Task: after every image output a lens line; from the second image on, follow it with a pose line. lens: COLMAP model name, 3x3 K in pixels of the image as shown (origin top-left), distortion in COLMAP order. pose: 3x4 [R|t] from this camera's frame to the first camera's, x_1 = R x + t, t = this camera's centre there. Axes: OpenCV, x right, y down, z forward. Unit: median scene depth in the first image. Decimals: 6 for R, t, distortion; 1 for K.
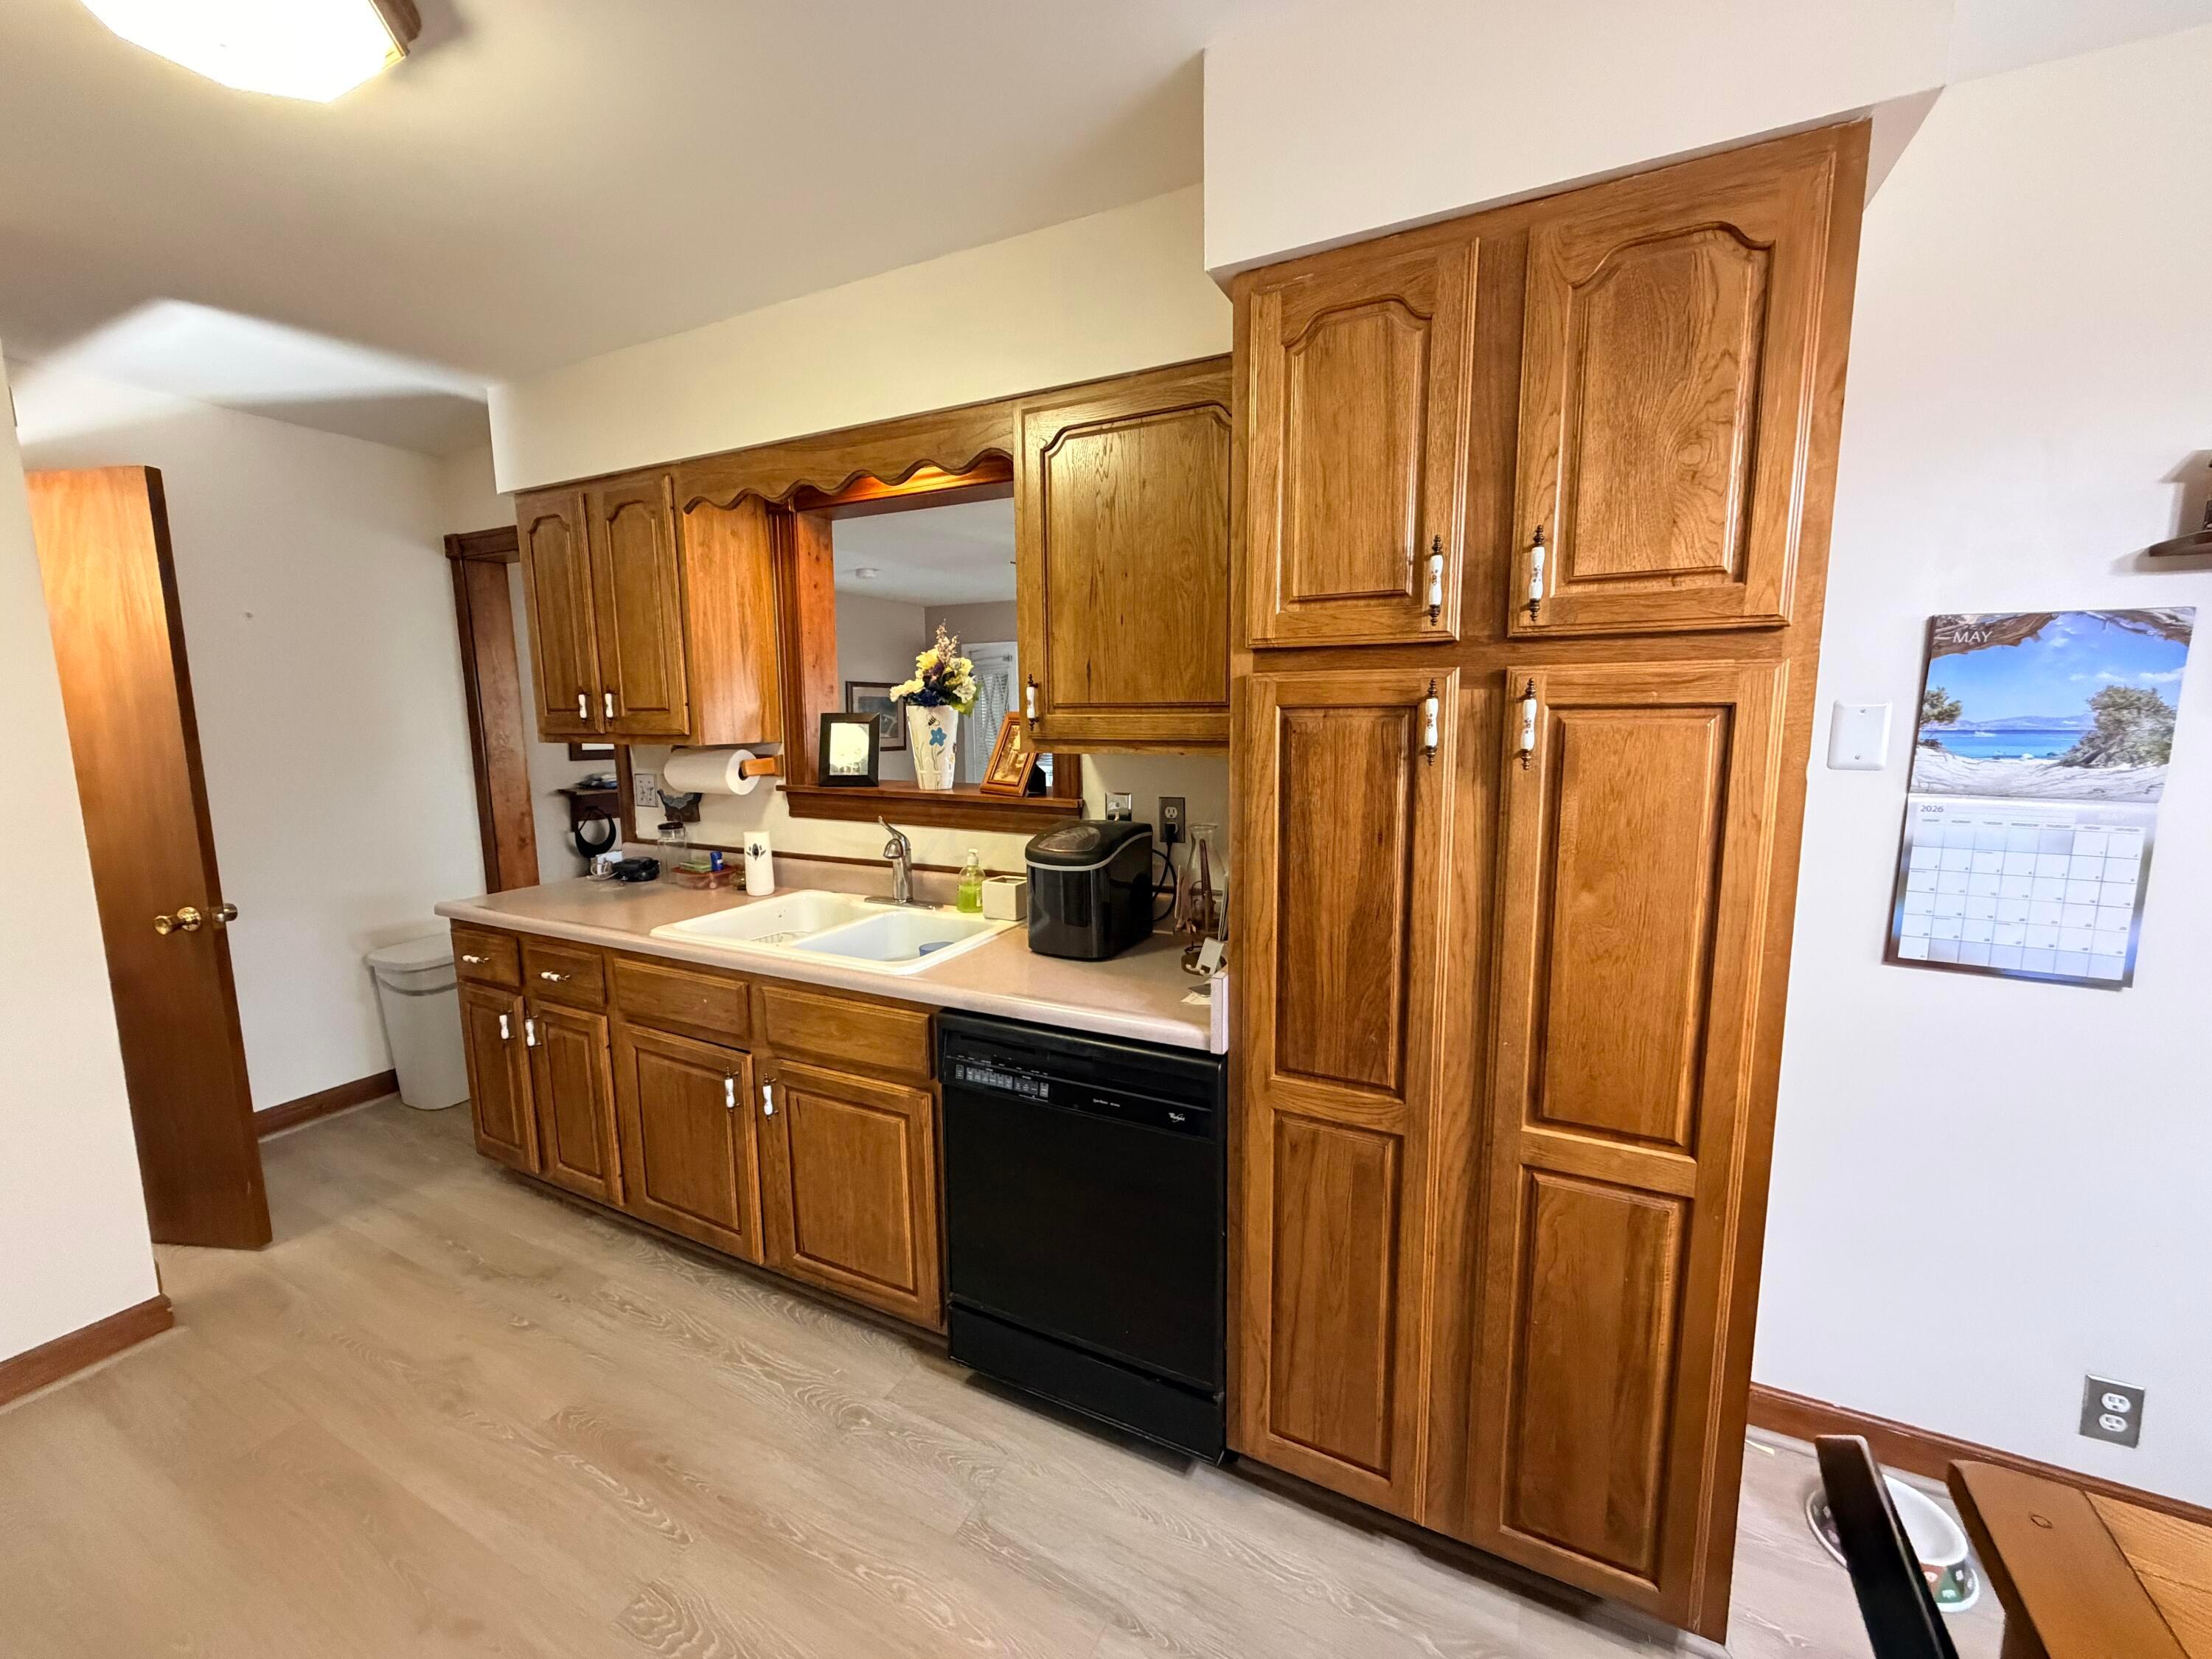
lens RADIAL K [[869.6, 0, 1101.6], [0, 869.6, 824.9], [0, 0, 1]] dist [0.000275, 0.000485]
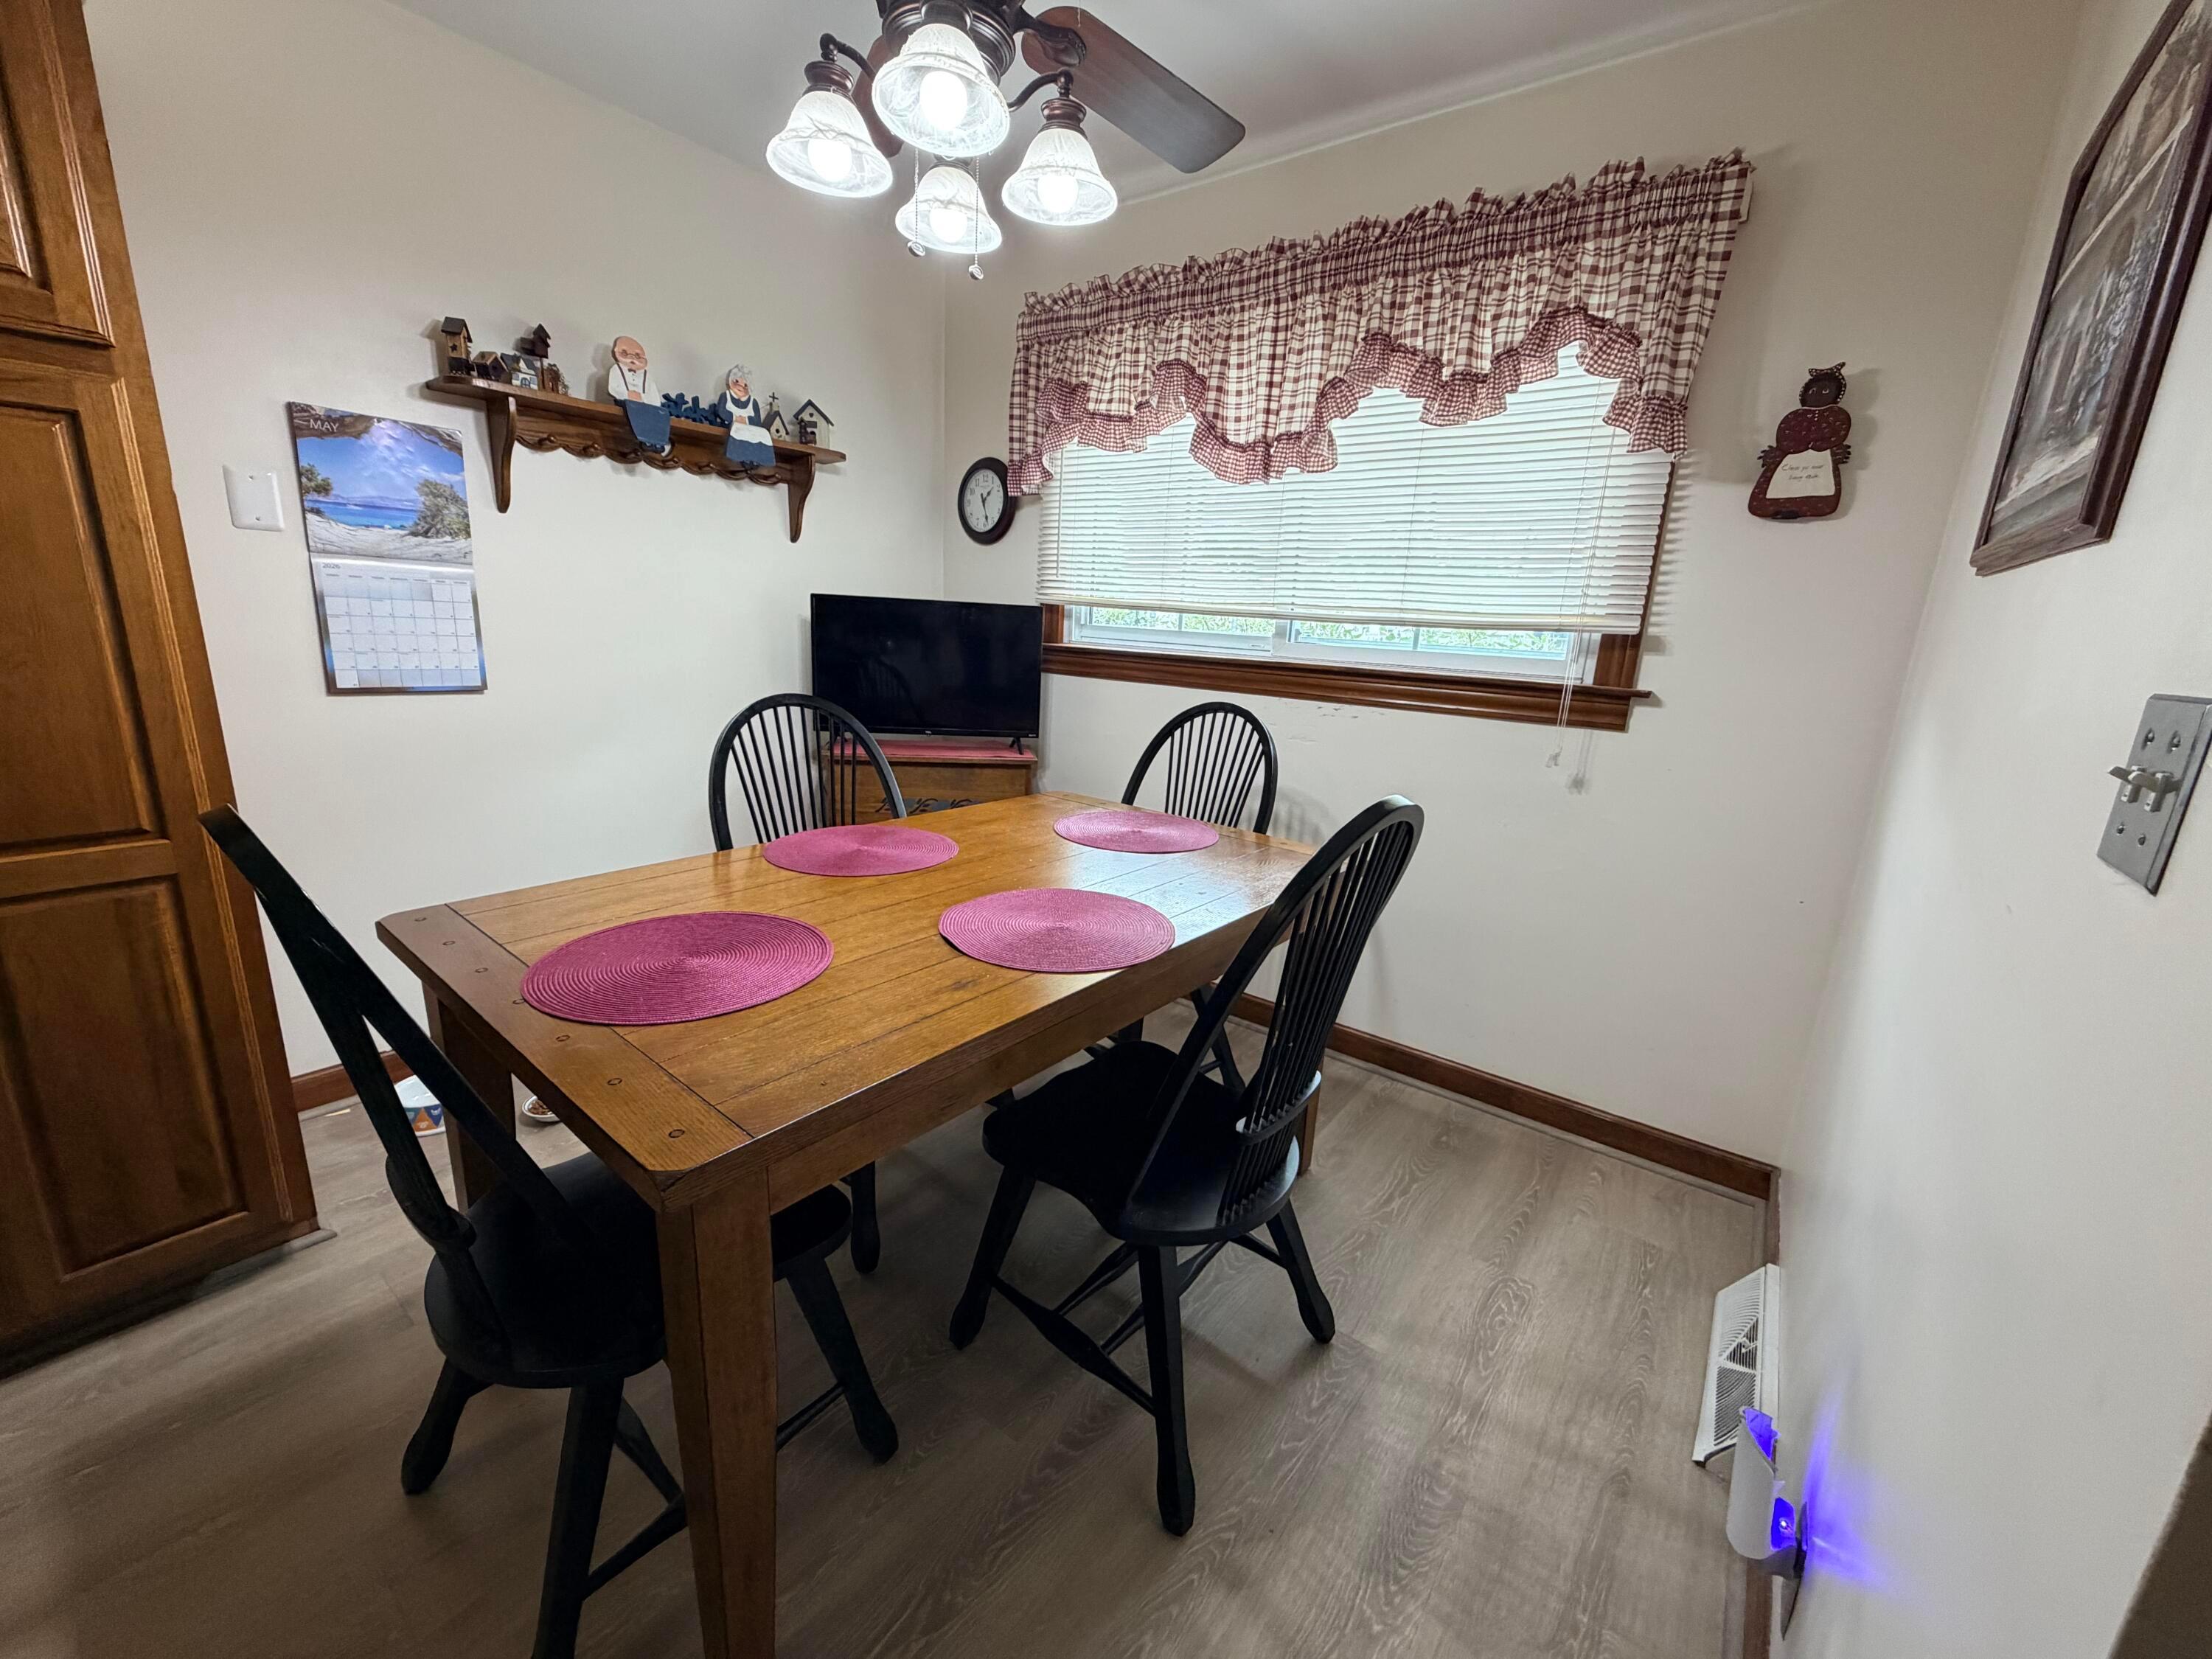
lens RADIAL K [[882.6, 0, 1106.0], [0, 882.6, 829.5], [0, 0, 1]] dist [-0.000432, -0.000119]
pose [[0.180892, -0.215590, 0.959583, -0.171439], [0.083080, 0.975541, 0.203513, 0.199004], [-0.979988, 0.042908, 0.194379, -0.363621]]
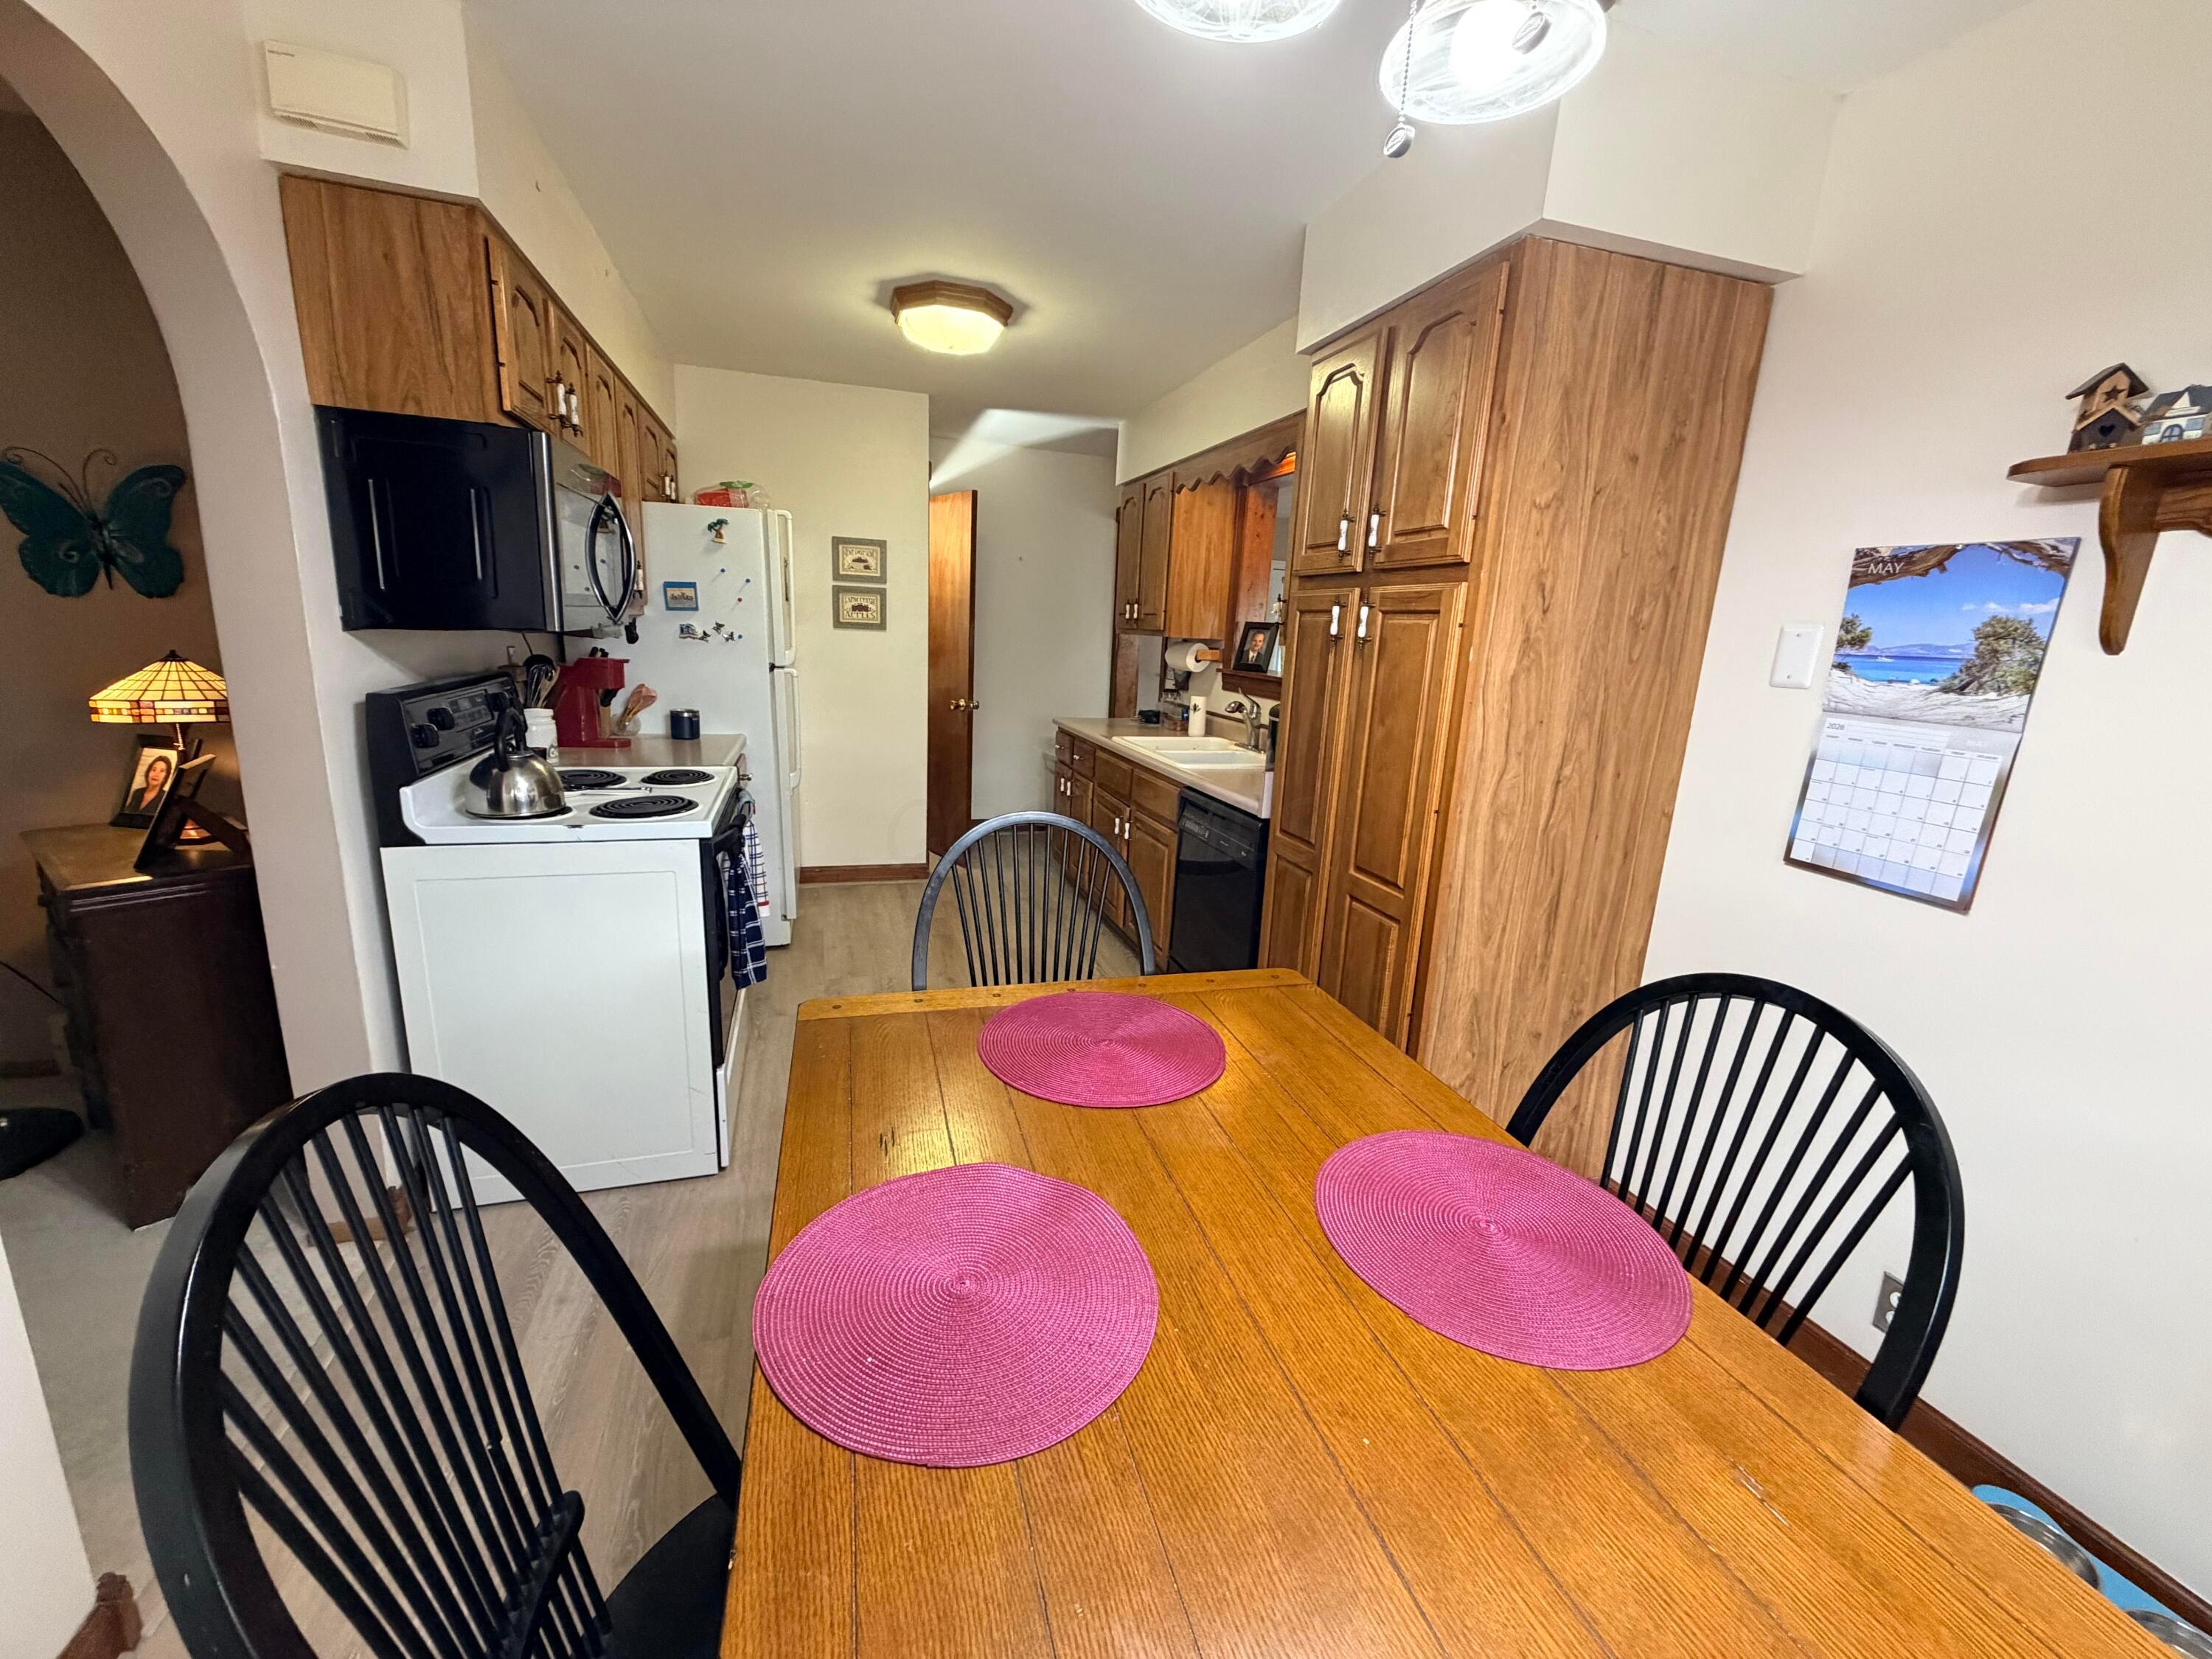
lens RADIAL K [[869.6, 0, 1101.6], [0, 869.6, 824.9], [0, 0, 1]] dist [0.000275, 0.000485]
pose [[0.701679, 0.198864, -0.684178, 1.135439], [-0.148751, 0.979986, 0.132288, 0.101667], [0.696792, 0.008948, 0.717217, -0.465992]]
